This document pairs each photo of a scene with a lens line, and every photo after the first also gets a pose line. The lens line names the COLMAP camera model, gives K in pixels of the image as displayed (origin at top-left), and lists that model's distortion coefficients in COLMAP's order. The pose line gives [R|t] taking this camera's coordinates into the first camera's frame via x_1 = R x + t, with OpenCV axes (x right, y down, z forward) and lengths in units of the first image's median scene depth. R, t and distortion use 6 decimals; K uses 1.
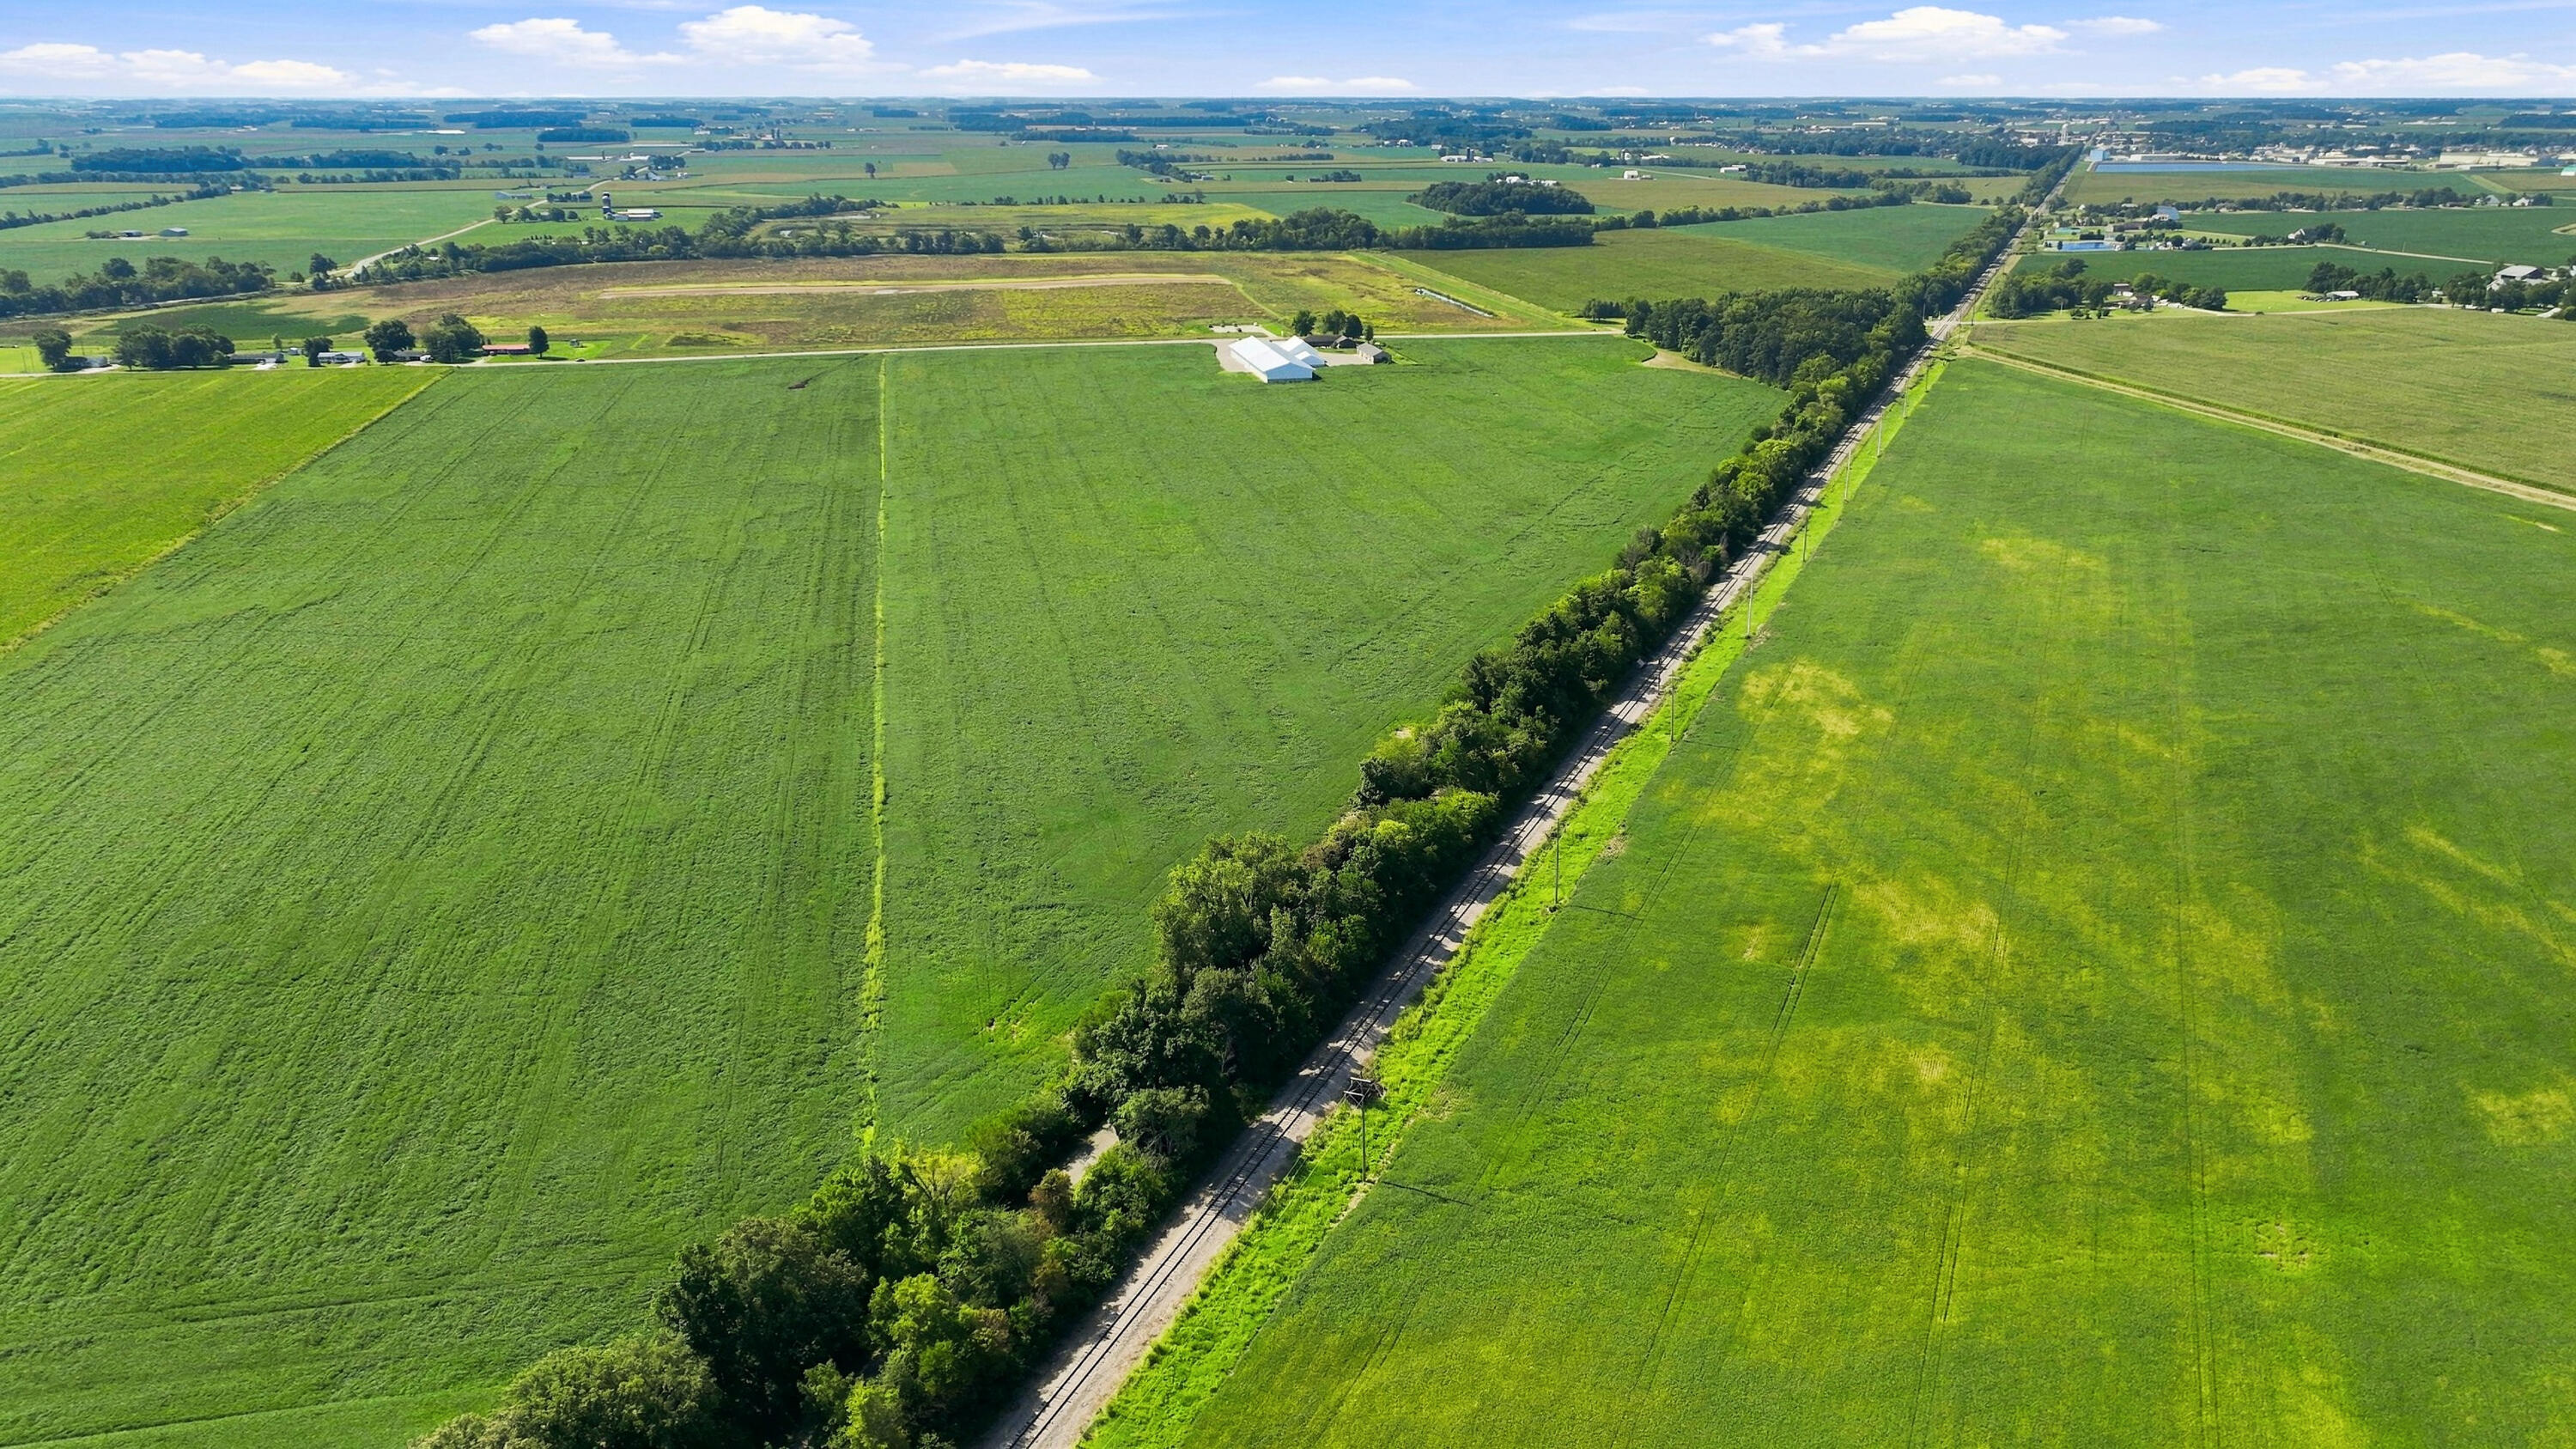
lens RADIAL K [[1863.8, 0, 1290.8], [0, 1863.8, 721.0], [0, 0, 1]] dist [0.001379, 0.014586]
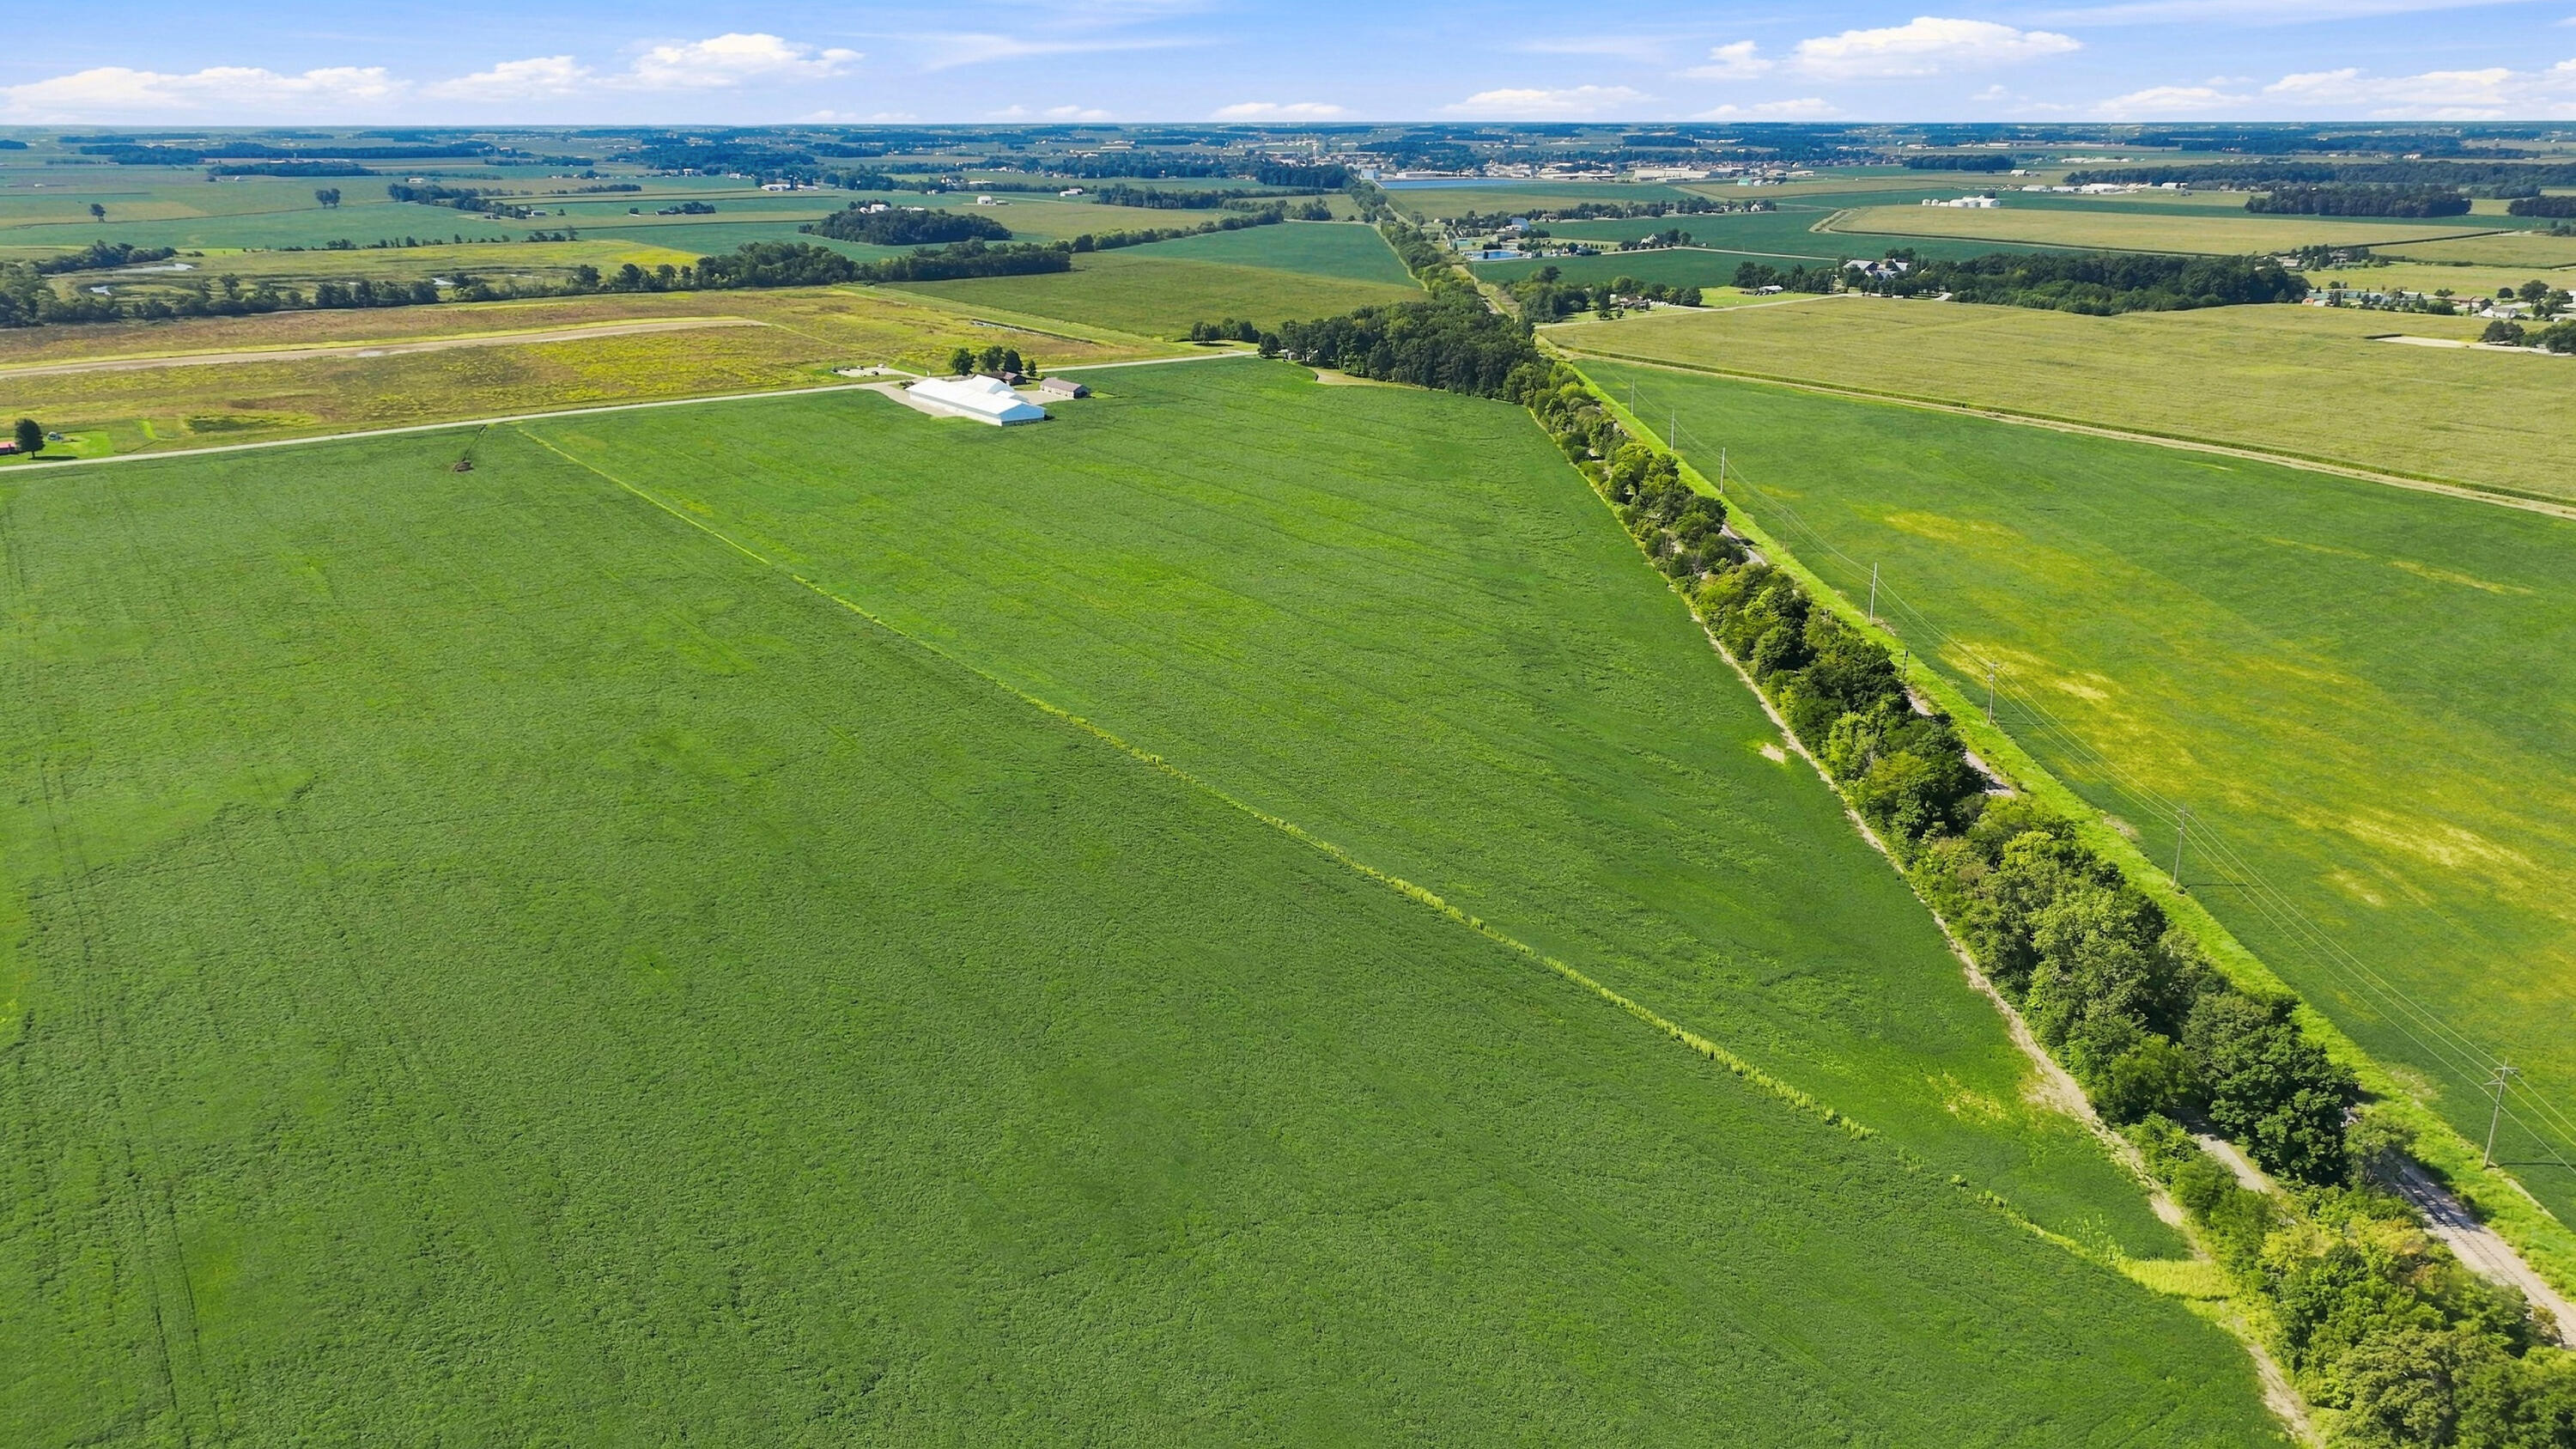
lens RADIAL K [[1863.8, 0, 1290.1], [0, 1863.8, 722.3], [0, 0, 1]] dist [0.001379, 0.014586]
pose [[0.913219, -0.130104, 0.386140, -0.163852], [0.134708, 0.990768, 0.015241, -0.017521], [-0.384558, 0.038098, 0.922314, 0.052065]]
